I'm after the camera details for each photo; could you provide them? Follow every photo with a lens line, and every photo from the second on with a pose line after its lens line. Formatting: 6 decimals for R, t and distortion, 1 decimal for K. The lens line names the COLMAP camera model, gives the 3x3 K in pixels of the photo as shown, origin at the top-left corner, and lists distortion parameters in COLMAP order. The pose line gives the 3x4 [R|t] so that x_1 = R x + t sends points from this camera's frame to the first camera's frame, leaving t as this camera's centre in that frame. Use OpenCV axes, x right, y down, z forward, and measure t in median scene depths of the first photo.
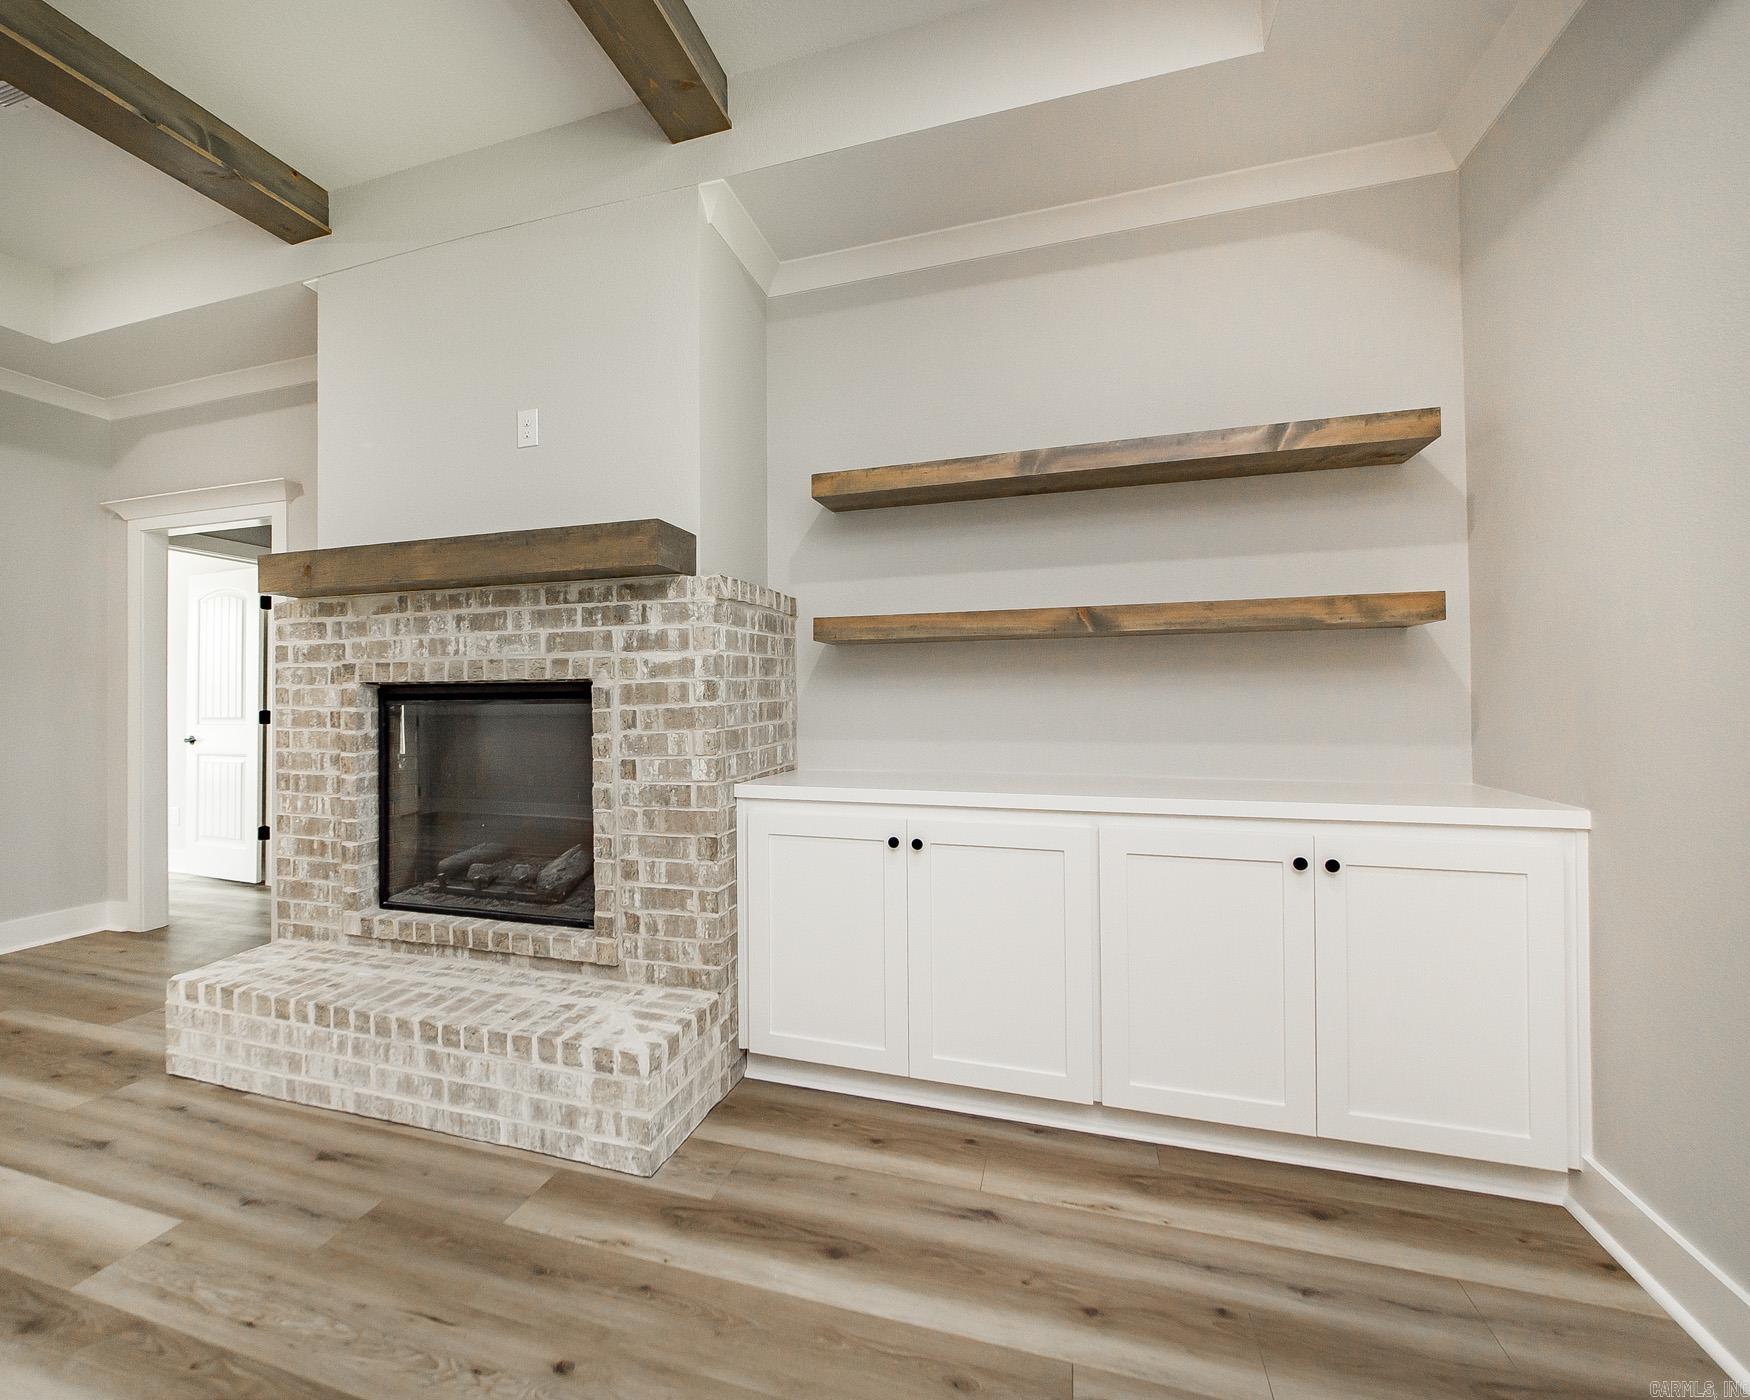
lens RADIAL K [[836.2, 0, 765.2], [0, 836.2, 691.3], [0, 0, 1]] dist [0.009266, -0.014783]
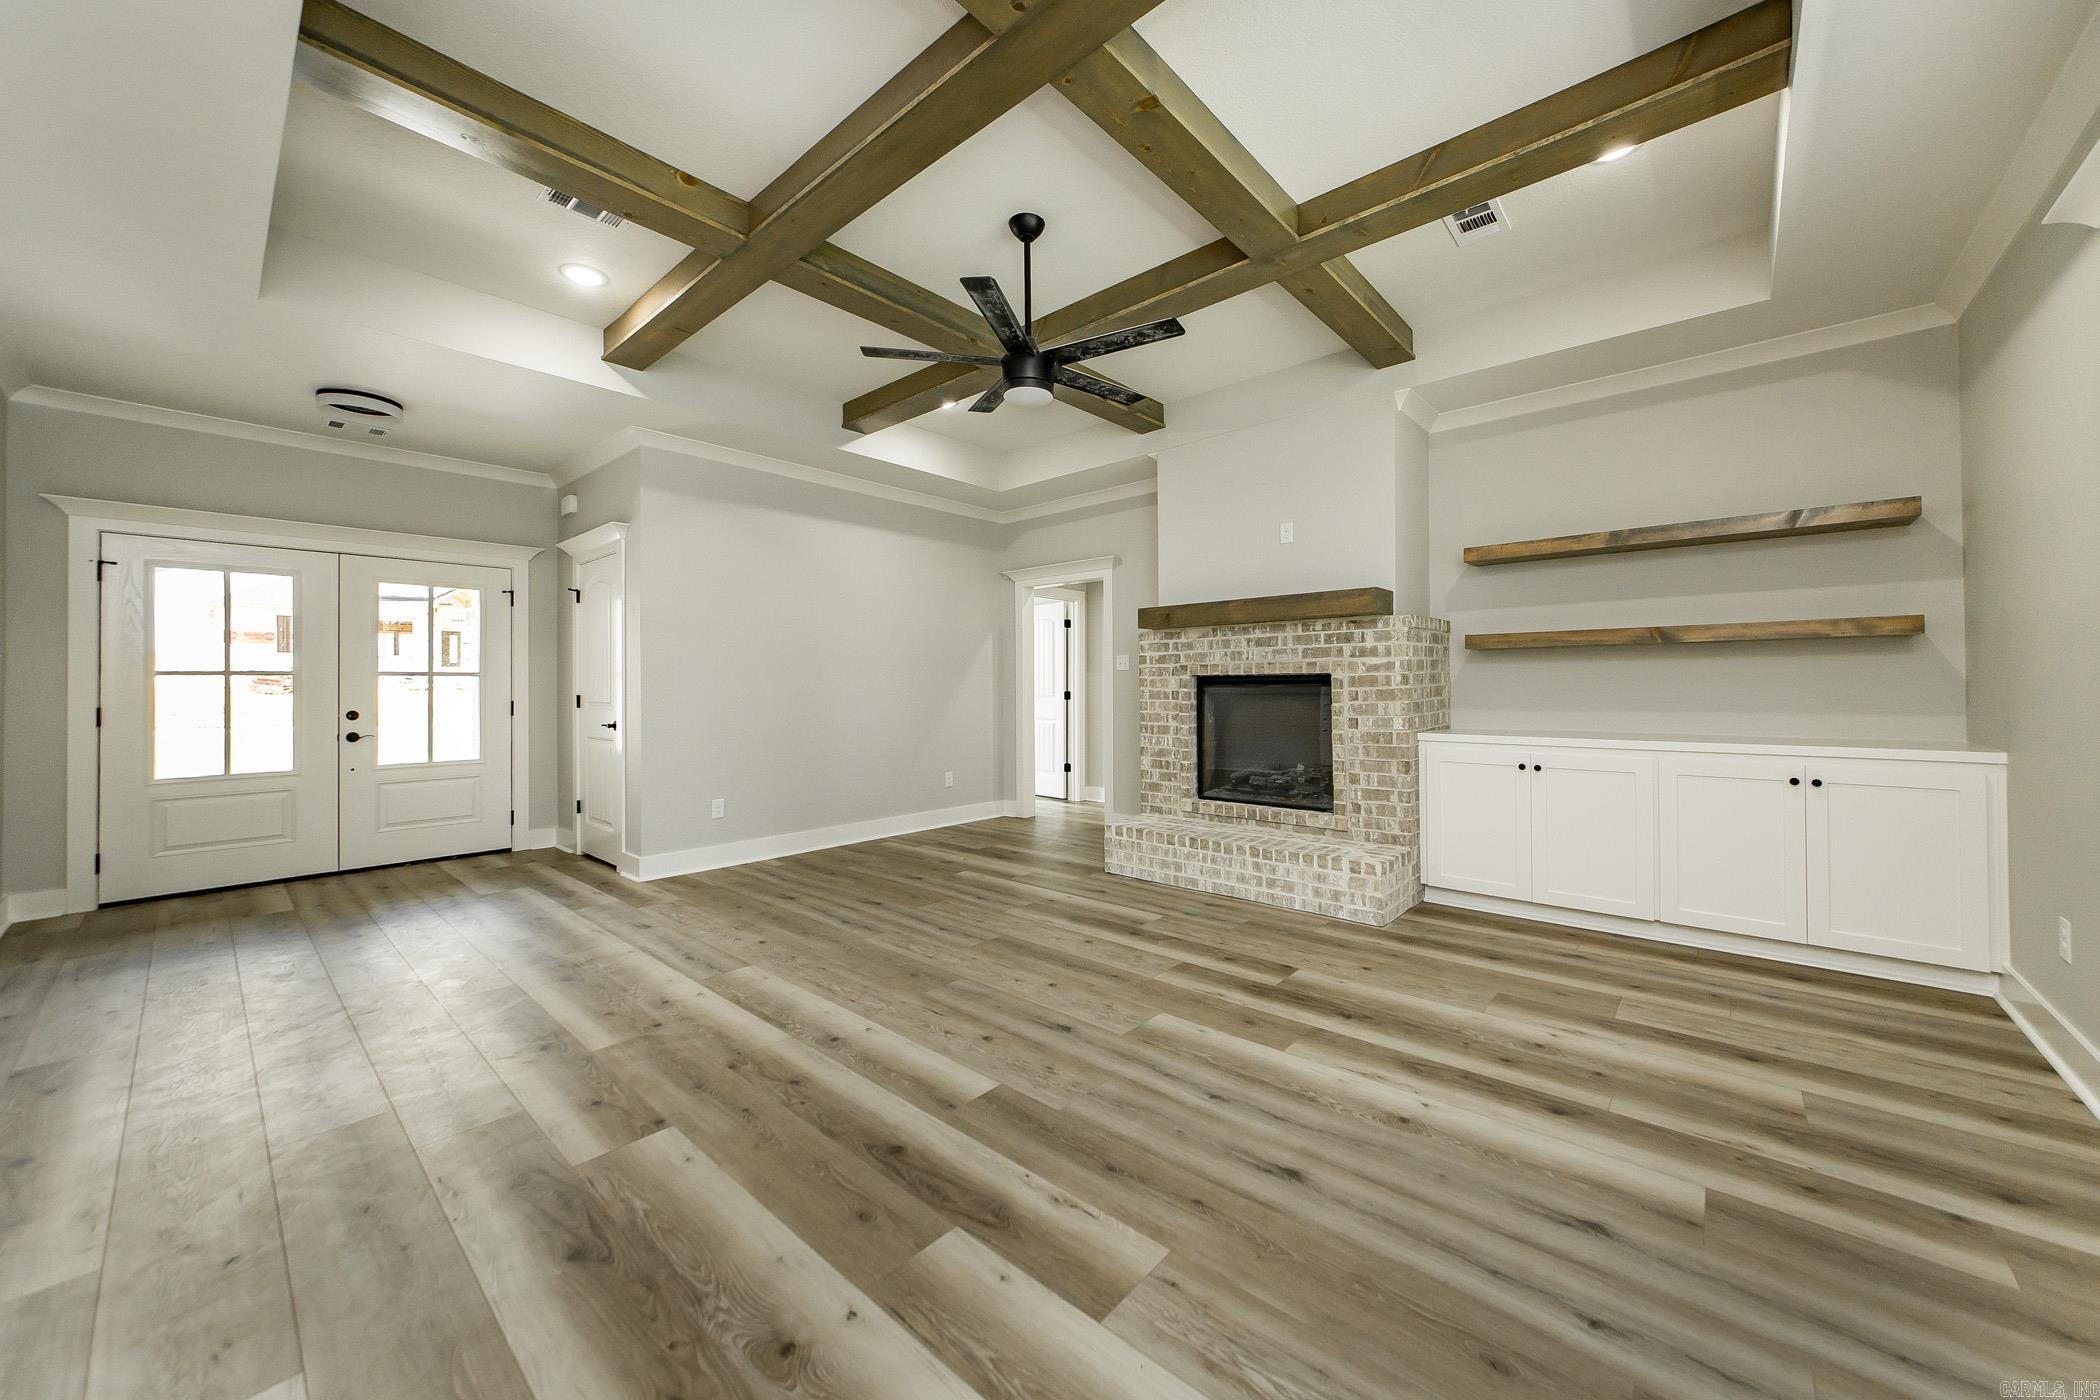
lens RADIAL K [[761.1, 0, 1080.2], [0, 761.1, 679.3], [0, 0, 1]] dist [0.013317, -0.011463]
pose [[0.936856, -0.002355, -0.349707, -0.140426], [0.003315, 0.999992, 0.002149, -0.006767], [0.349700, -0.003172, 0.936857, -0.748155]]
